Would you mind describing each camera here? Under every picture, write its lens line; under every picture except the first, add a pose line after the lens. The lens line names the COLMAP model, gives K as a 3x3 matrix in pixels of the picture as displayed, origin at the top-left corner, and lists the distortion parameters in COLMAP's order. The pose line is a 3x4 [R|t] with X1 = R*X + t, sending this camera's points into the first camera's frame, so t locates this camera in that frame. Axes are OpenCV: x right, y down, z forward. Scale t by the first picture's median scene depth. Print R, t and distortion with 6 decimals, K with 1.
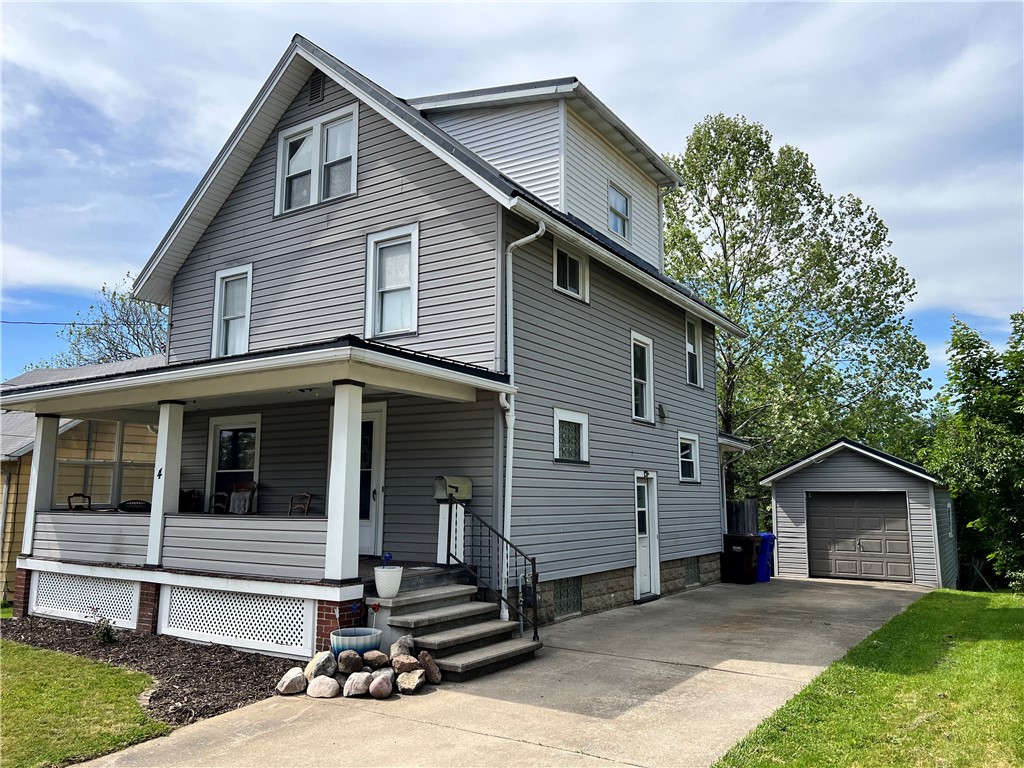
lens RADIAL K [[776.0, 0, 512.0], [0, 776.0, 384.0], [0, 0, 1]] dist [-0.004057, -0.000768]
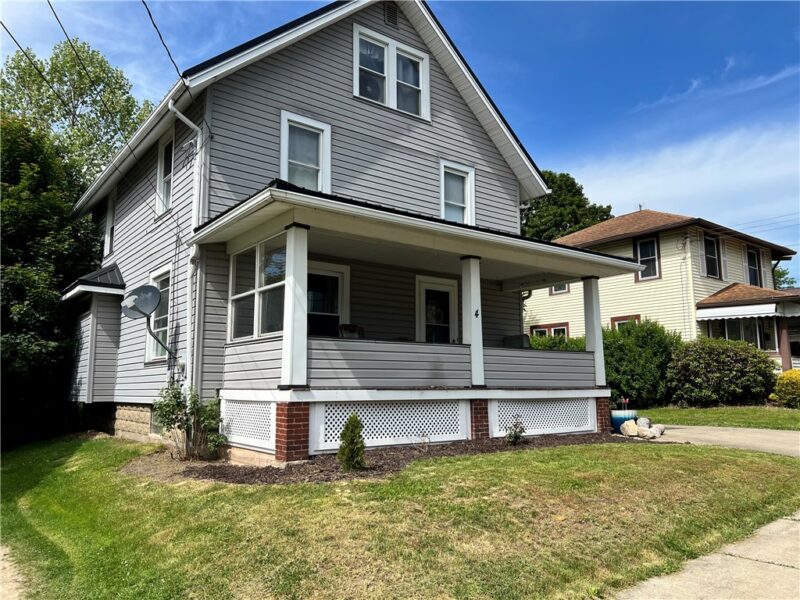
lens RADIAL K [[615.7, 0, 400.0], [0, 615.7, 300.0], [0, 0, 1]] dist [0.007206, 0.000766]
pose [[0.331978, 0.130476, 0.934220, -1.357322], [-0.138573, 0.986388, -0.088520, 0.189037], [-0.933053, -0.100071, 0.345540, 0.734438]]
